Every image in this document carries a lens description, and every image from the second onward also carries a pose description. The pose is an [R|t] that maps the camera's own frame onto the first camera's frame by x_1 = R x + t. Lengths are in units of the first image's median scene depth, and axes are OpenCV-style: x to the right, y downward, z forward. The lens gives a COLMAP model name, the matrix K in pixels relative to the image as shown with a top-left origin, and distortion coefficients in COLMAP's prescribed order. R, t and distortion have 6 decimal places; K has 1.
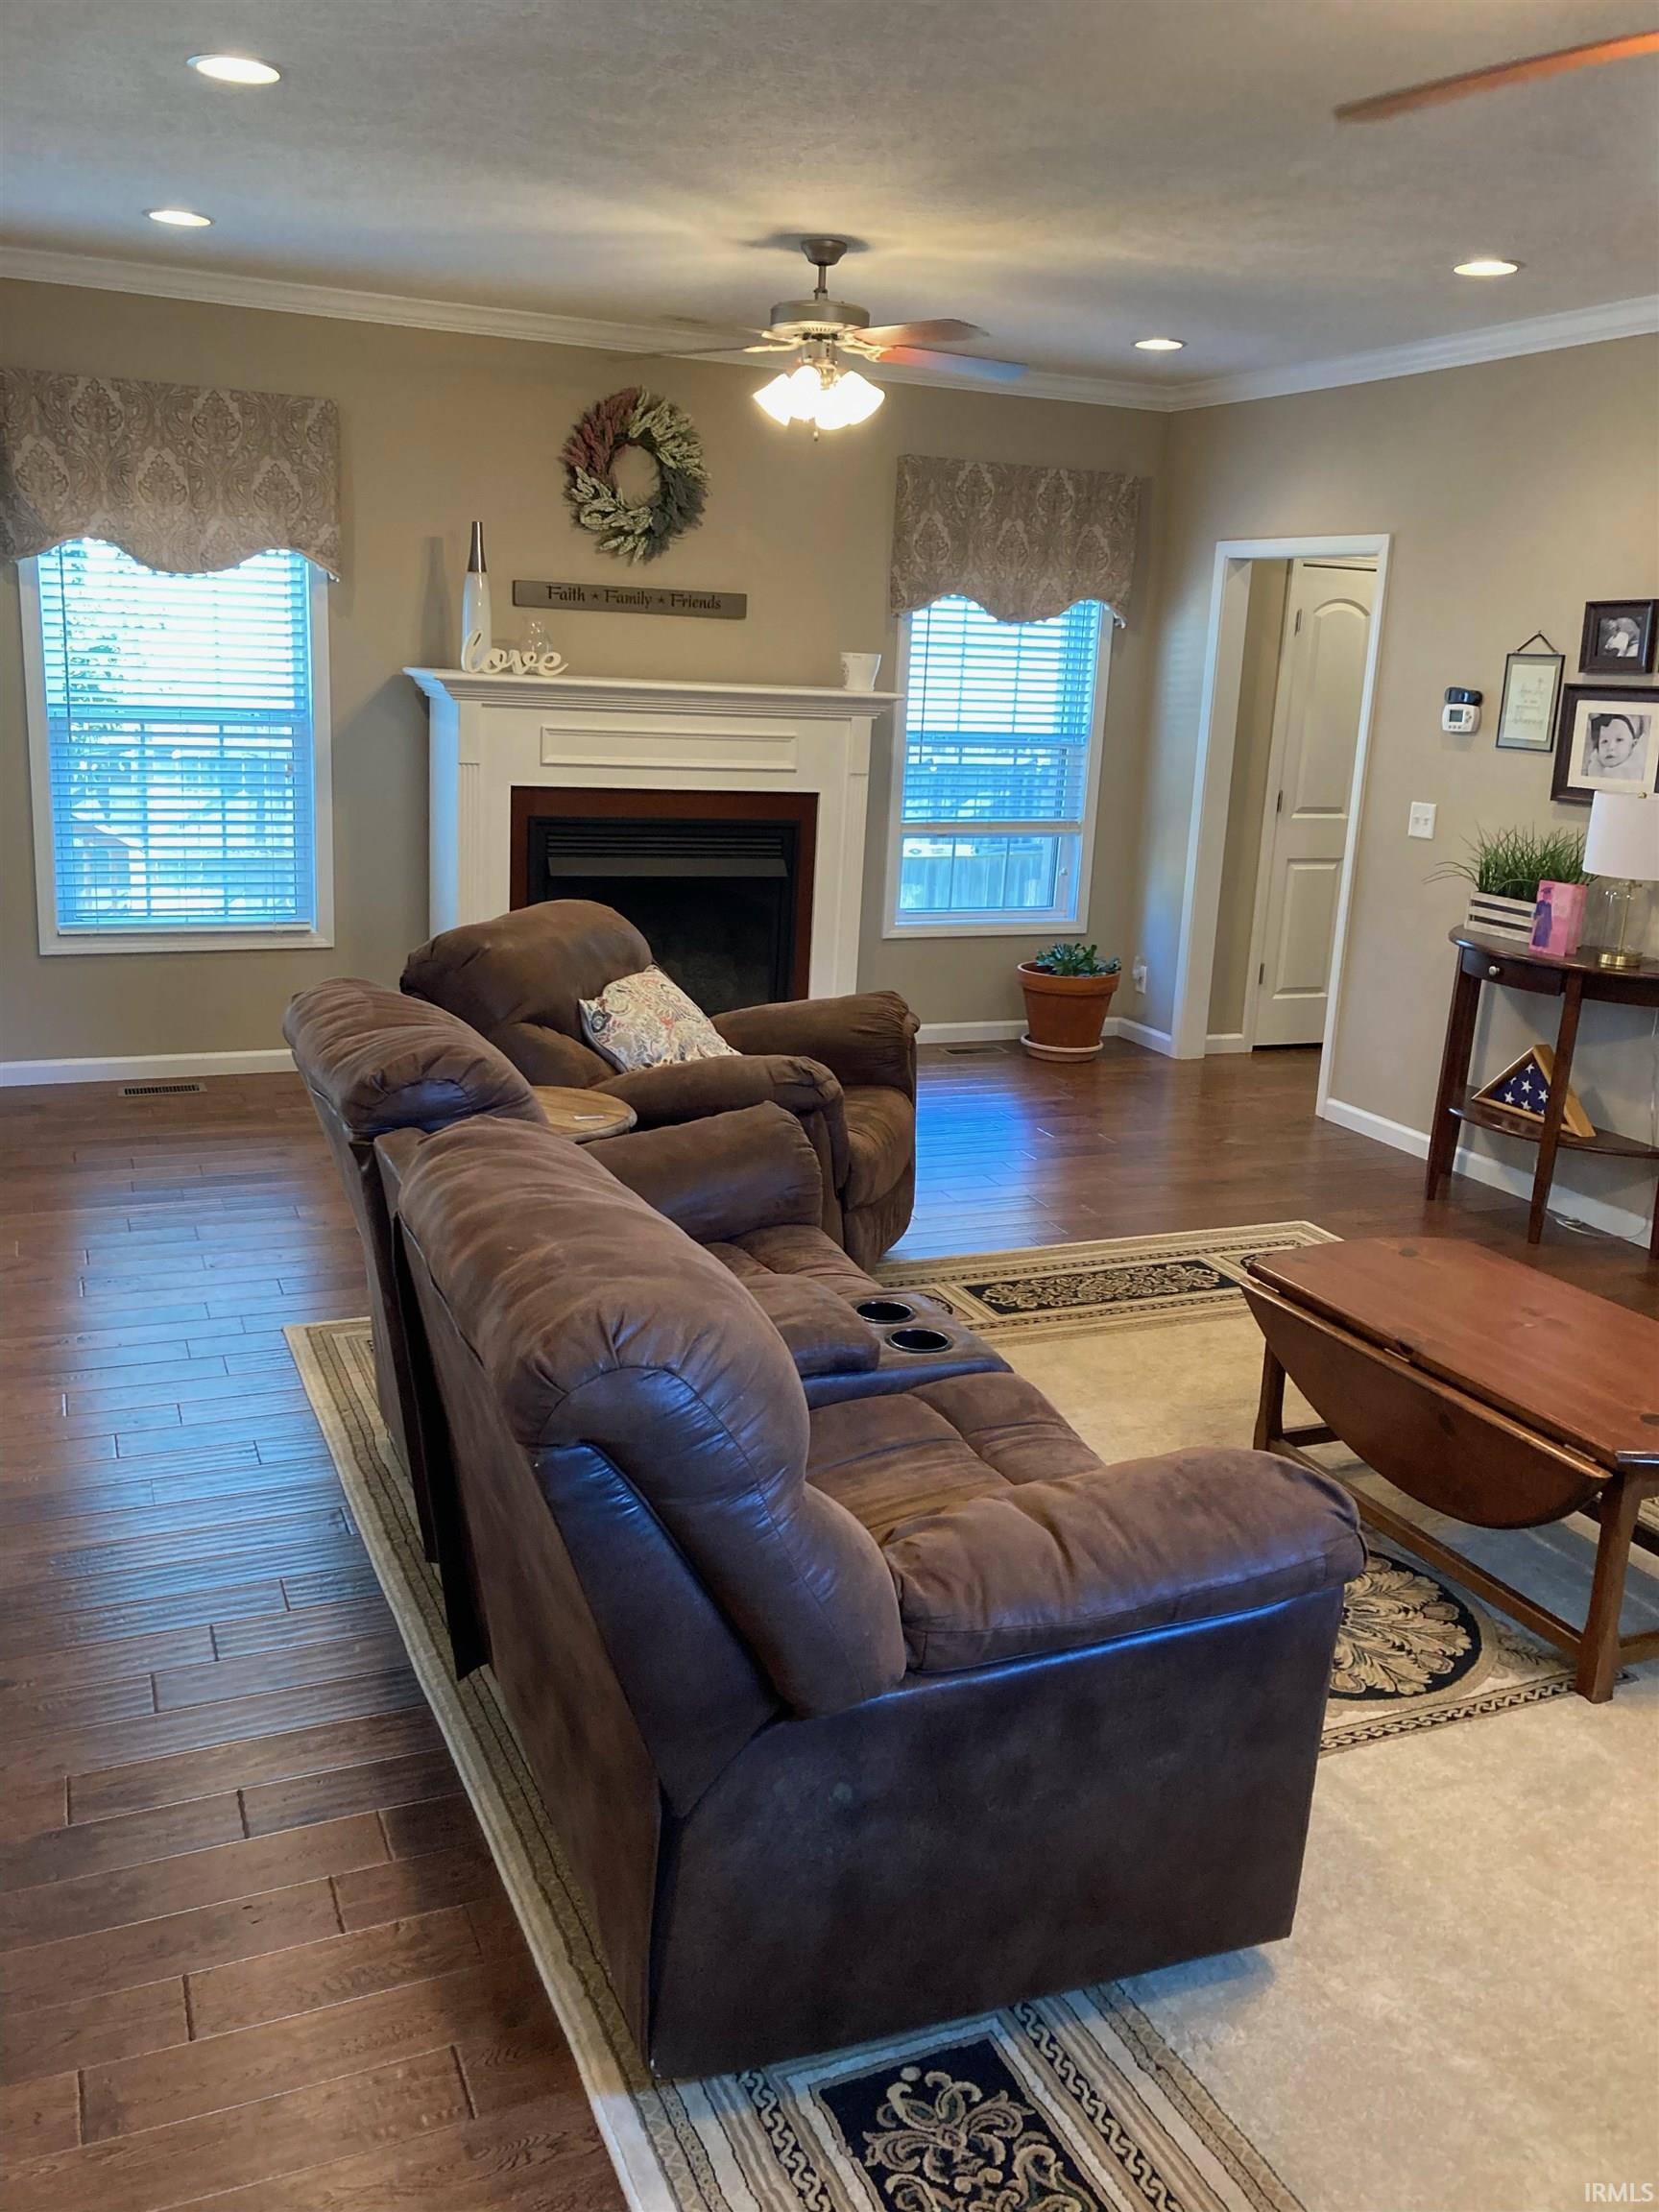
lens RADIAL K [[1804.5, 0, 844.6], [0, 1804.5, 1117.2], [0, 0, 1]] dist [0.059420, -0.090309]
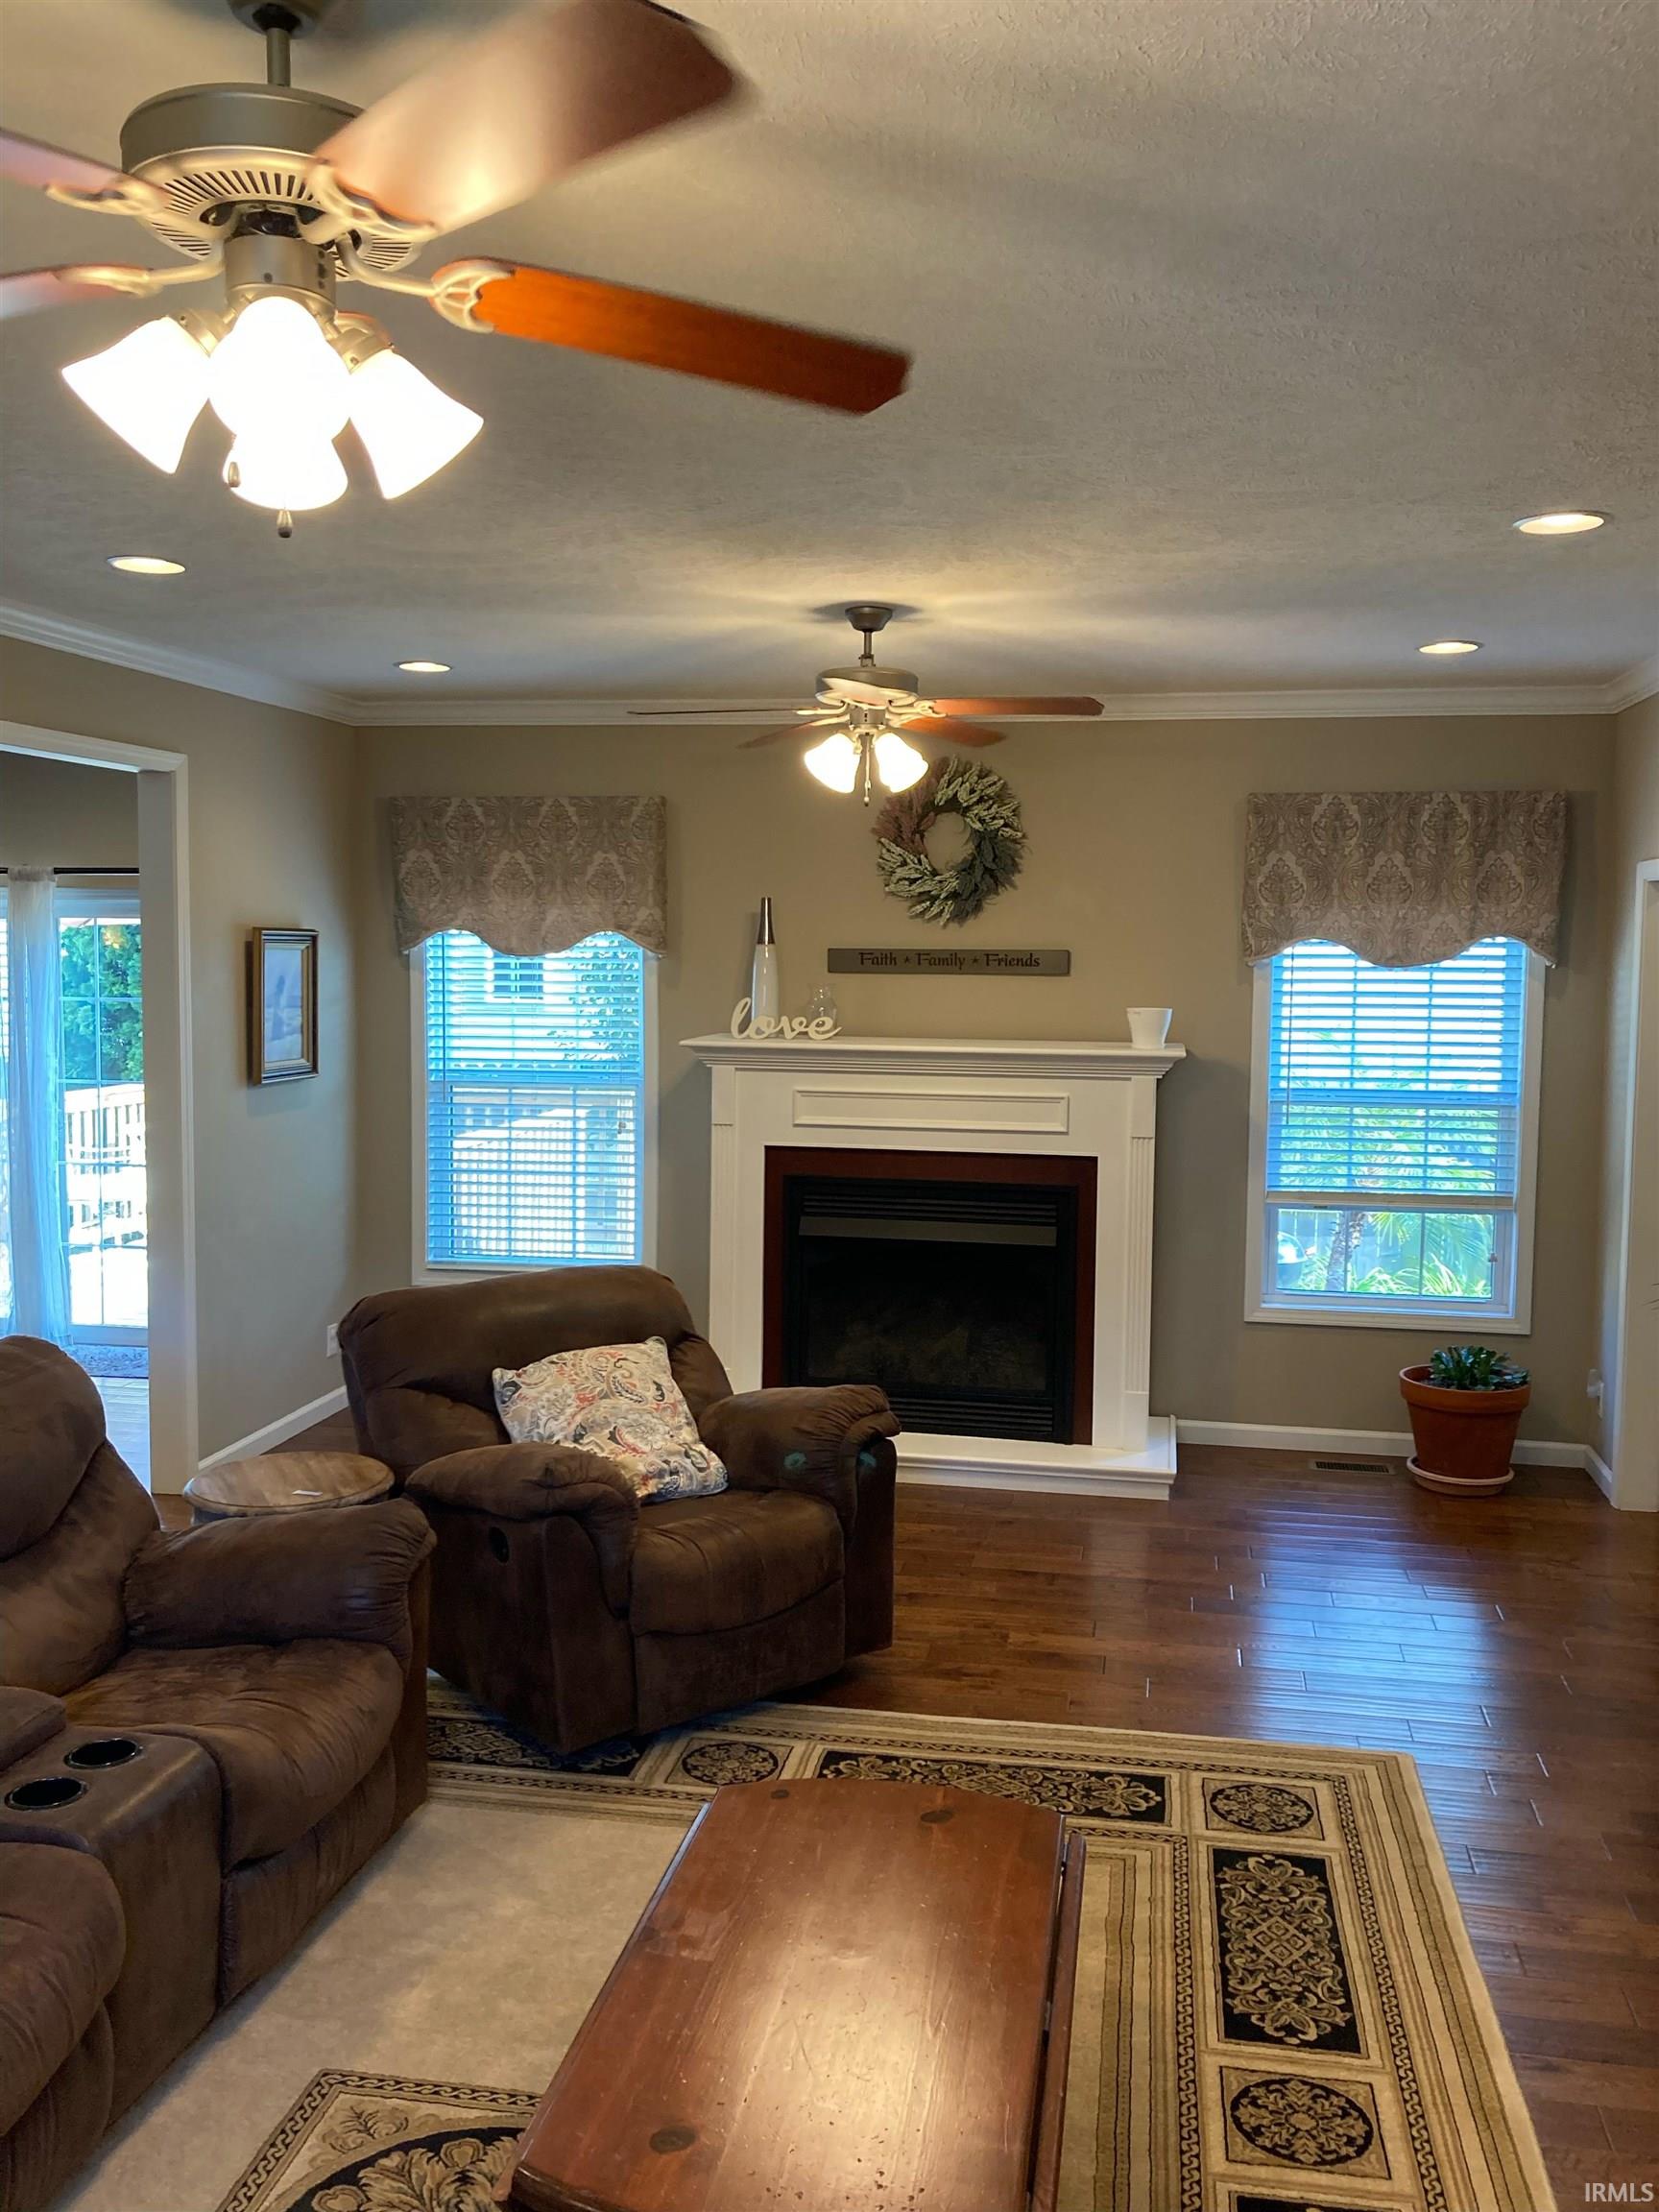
lens RADIAL K [[1816.0, 0, 887.6], [0, 1816.0, 1142.2], [0, 0, 1]] dist [0.043314, -0.081704]
pose [[0.839648, 0.020062, -0.542761, 0.402277], [-0.109214, 0.985142, -0.132541, -0.056422], [0.532038, 0.170565, 0.829363, 0.190595]]
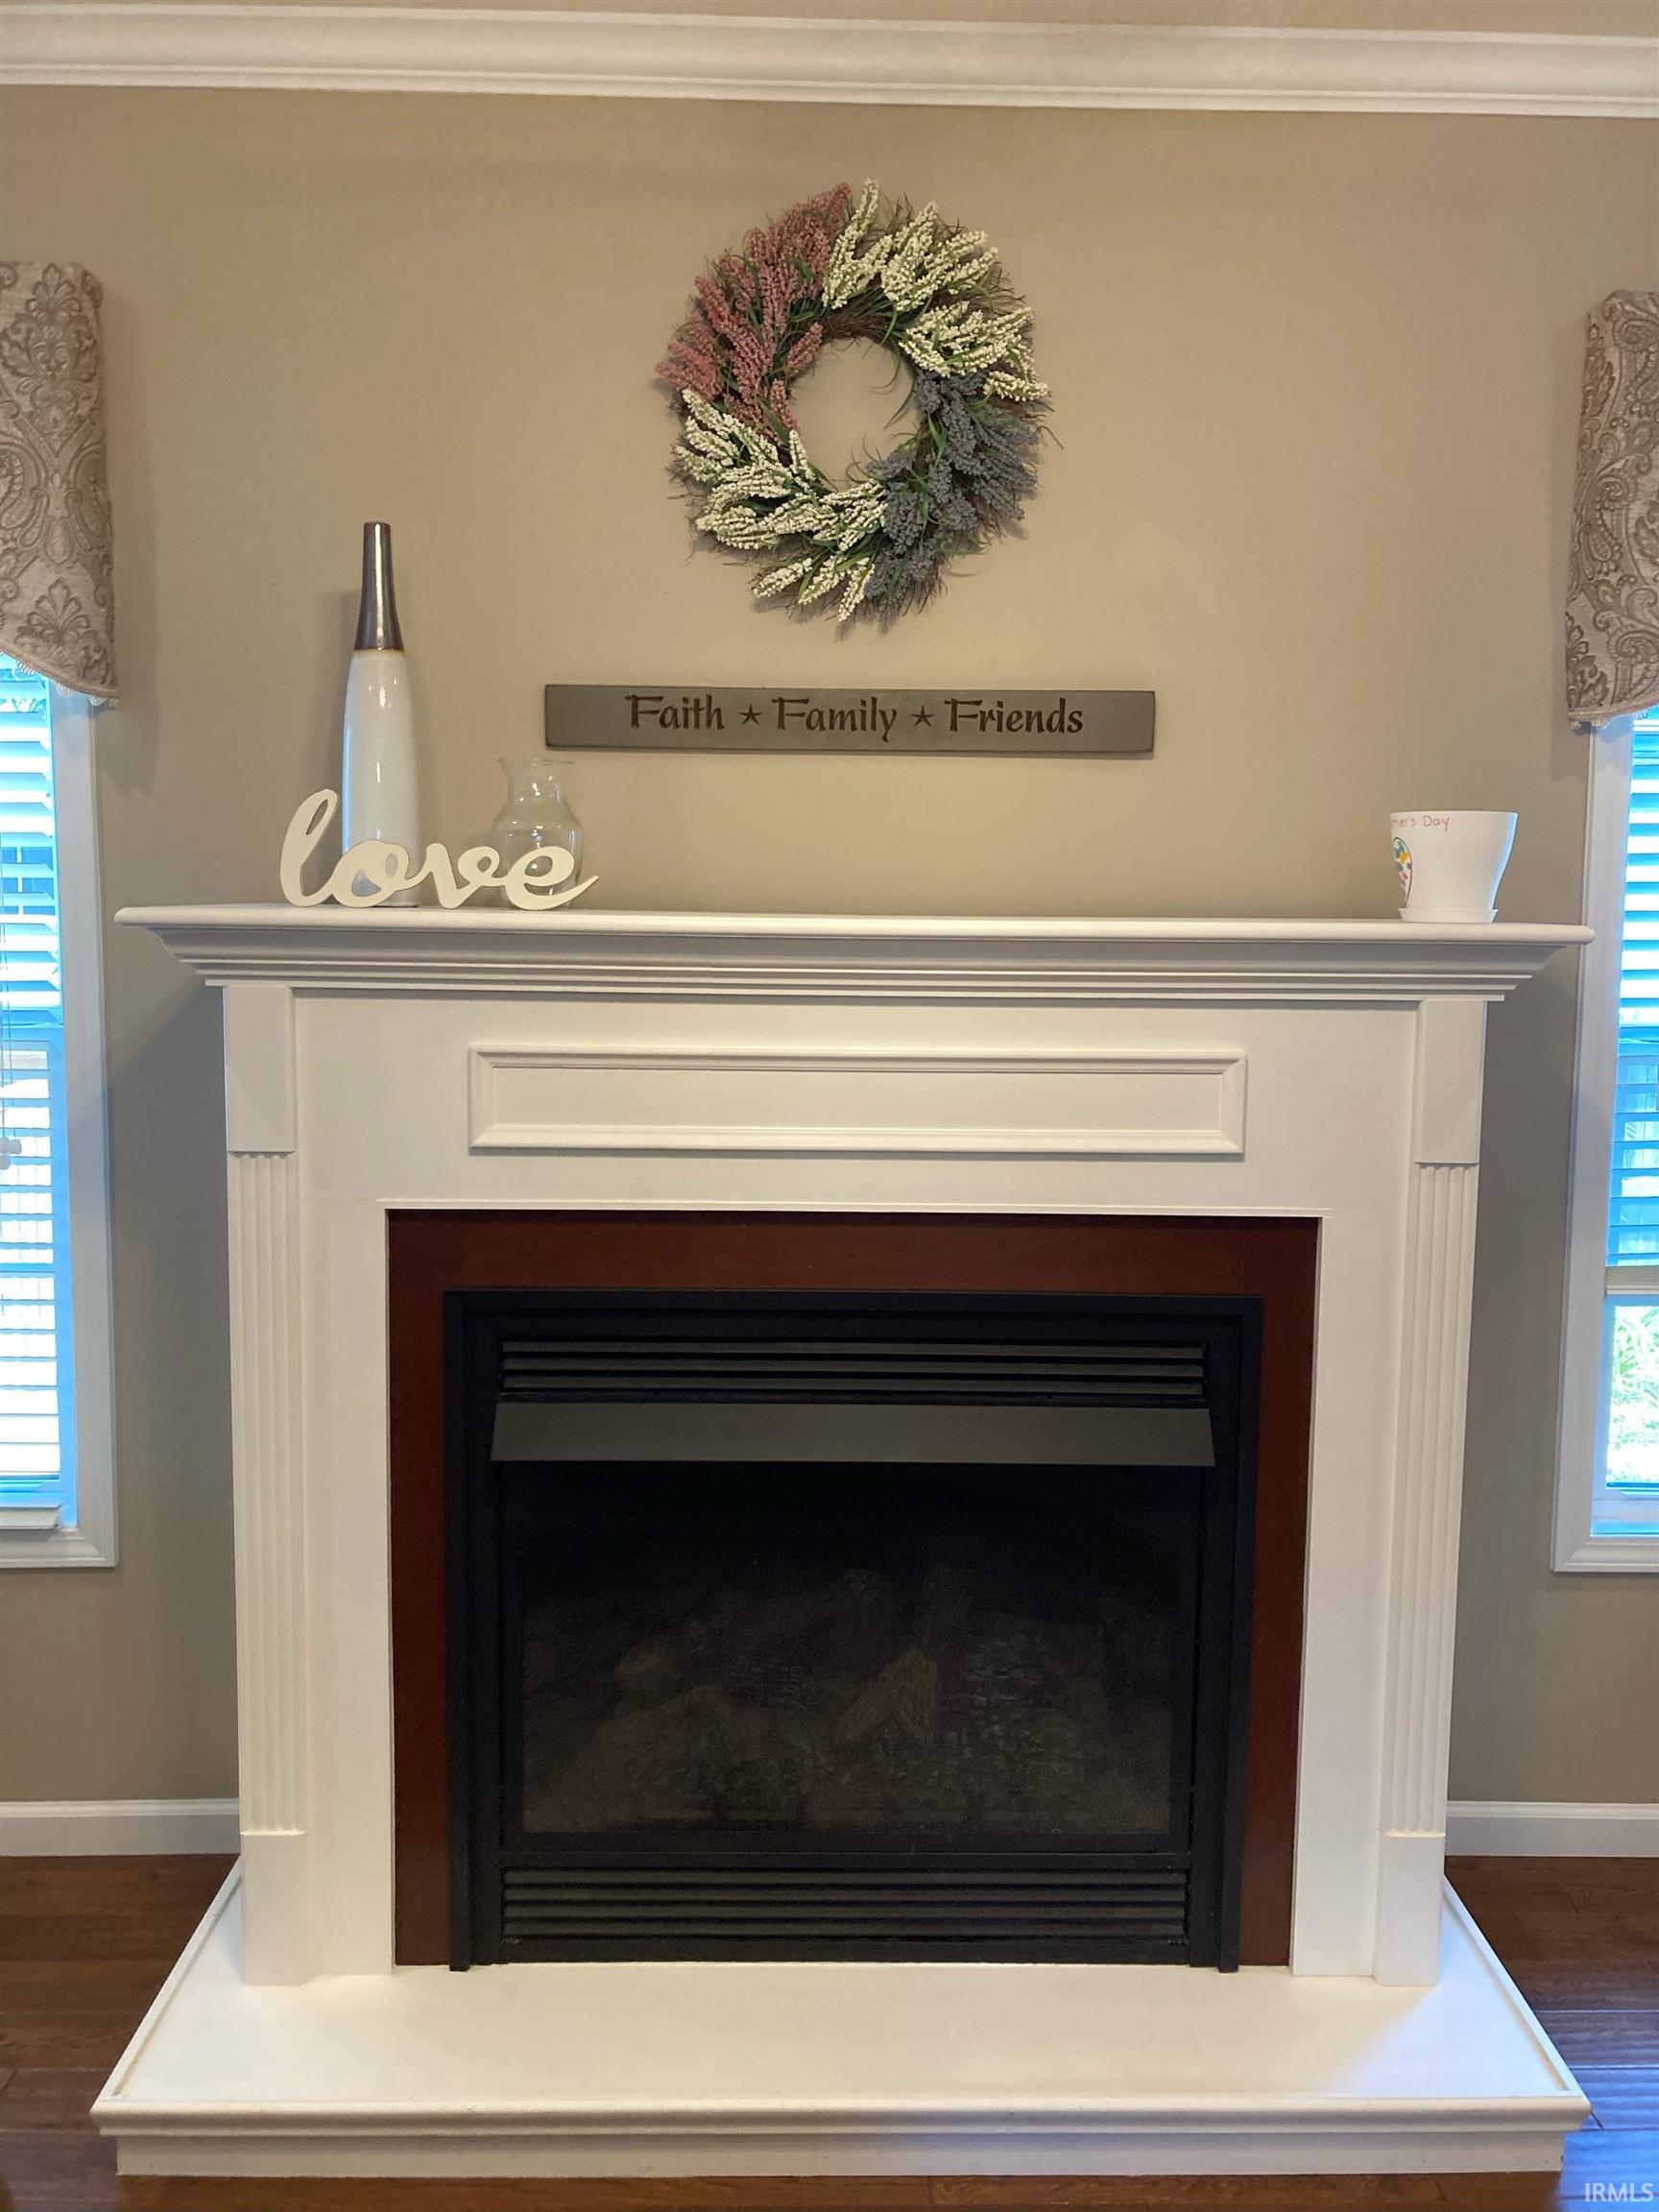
lens RADIAL K [[1757.8, 0, 843.0], [0, 1757.8, 1108.5], [0, 0, 1]] dist [-0.003200, 0.000191]
pose [[0.924046, 0.003875, -0.382261, 0.028816], [-0.063018, 0.987813, -0.142321, -0.152144], [0.377051, 0.155600, 0.913028, 0.684424]]
